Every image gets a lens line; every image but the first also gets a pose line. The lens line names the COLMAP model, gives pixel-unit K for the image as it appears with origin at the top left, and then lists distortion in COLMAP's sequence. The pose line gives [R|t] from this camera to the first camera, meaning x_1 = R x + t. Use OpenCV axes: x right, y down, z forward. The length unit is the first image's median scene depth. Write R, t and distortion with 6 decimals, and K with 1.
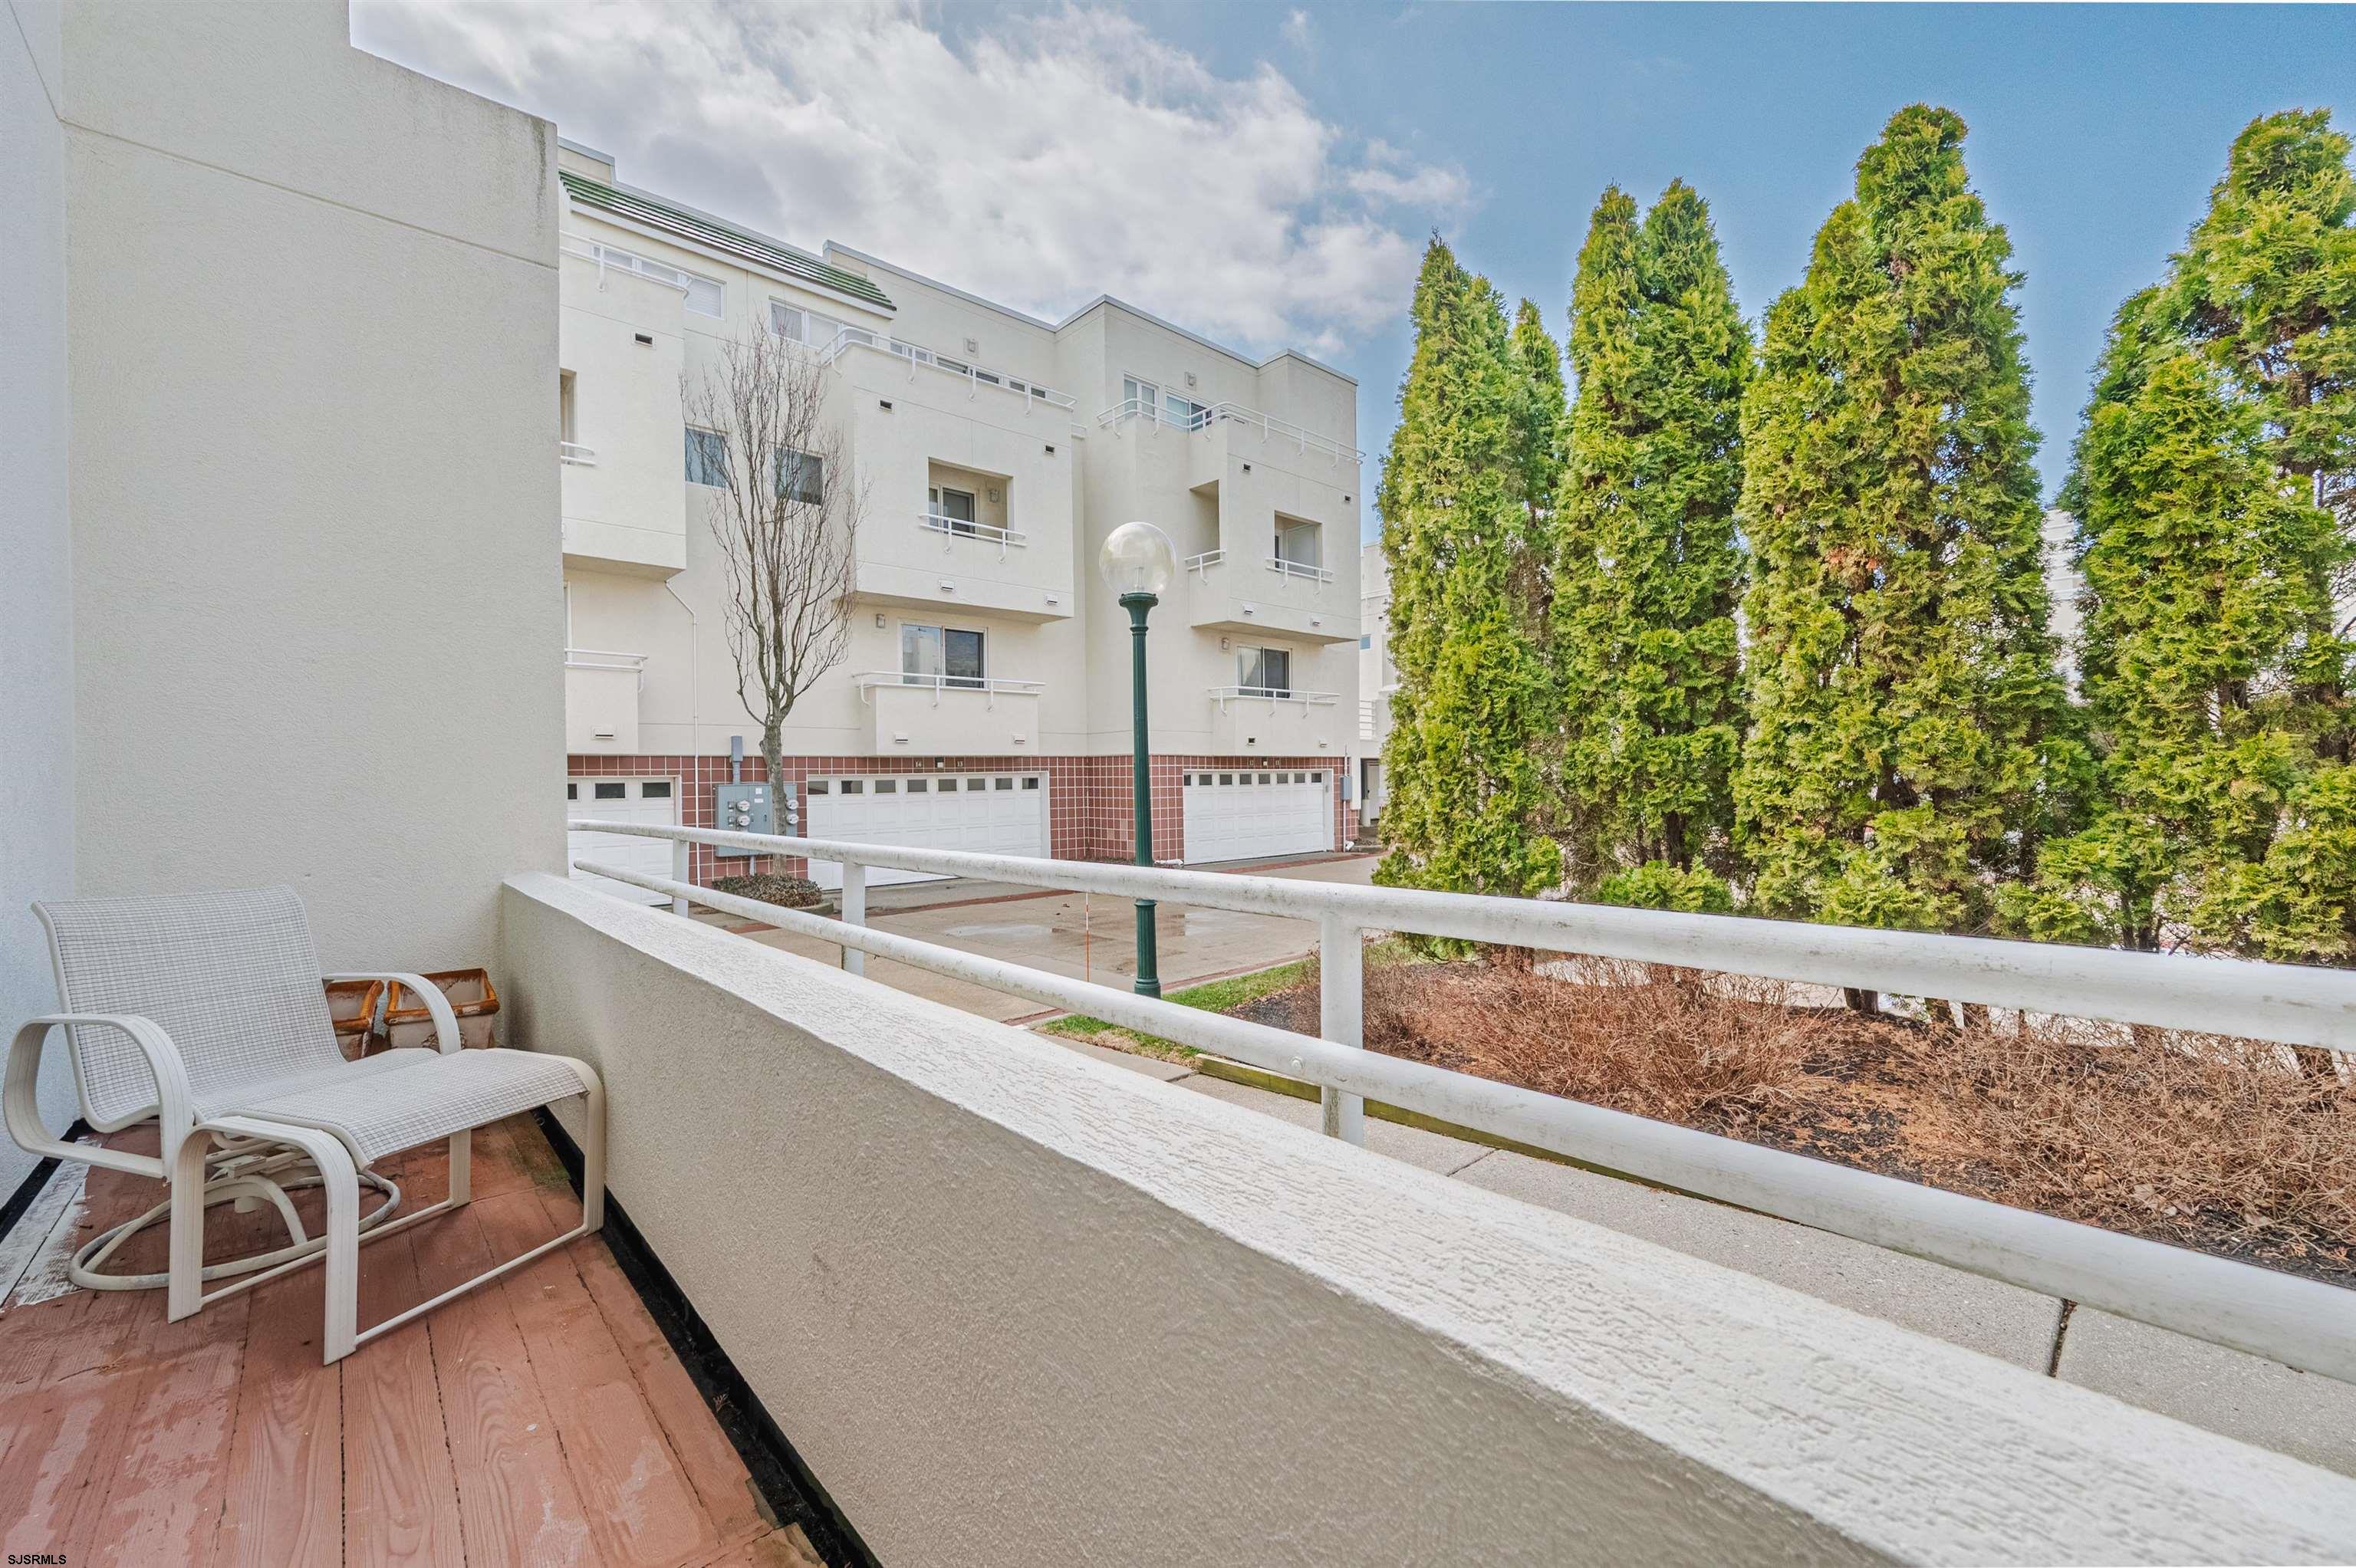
lens RADIAL K [[935.2, 0, 1174.2], [0, 935.2, 780.9], [0, 0, 1]] dist [0.000308, 0.000023]
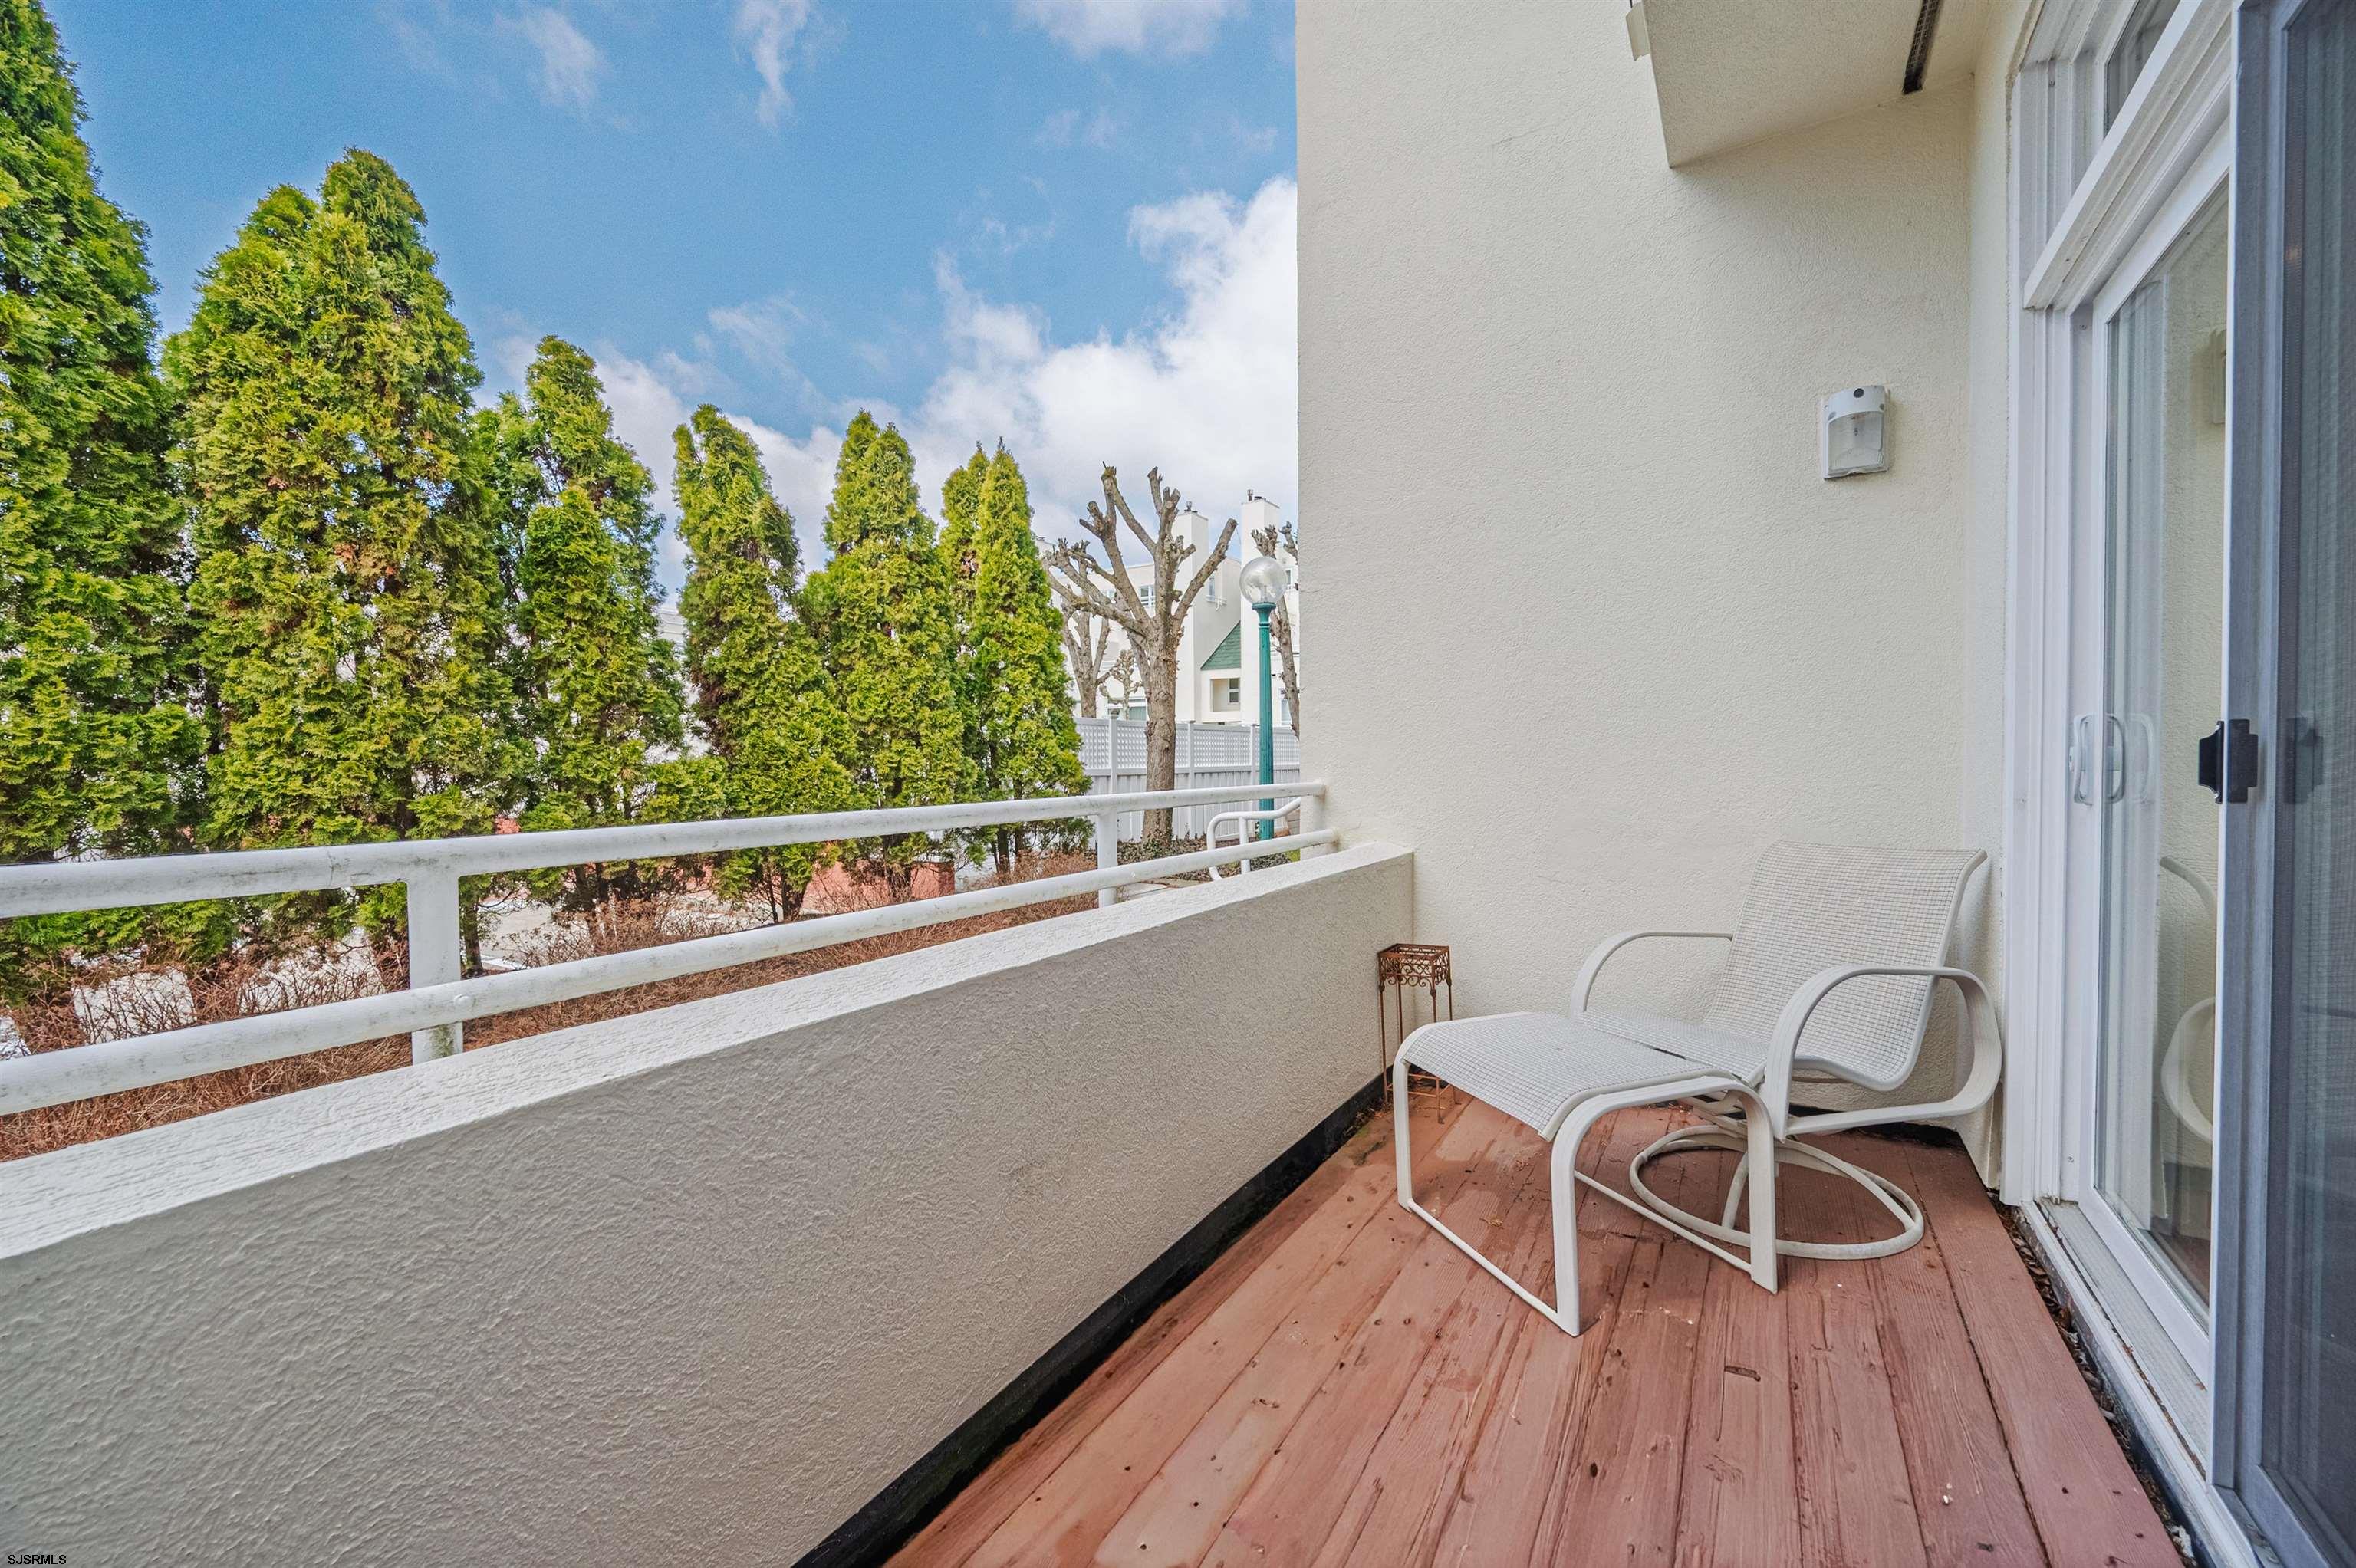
lens RADIAL K [[935.2, 0, 1174.1], [0, 935.2, 785.0], [0, 0, 1]] dist [0.000308, 0.000023]
pose [[-0.276128, -0.005155, 0.961107, -0.584688], [0.018212, 0.999778, 0.010594, 0.024944], [-0.960948, 0.020429, -0.275973, 0.451337]]
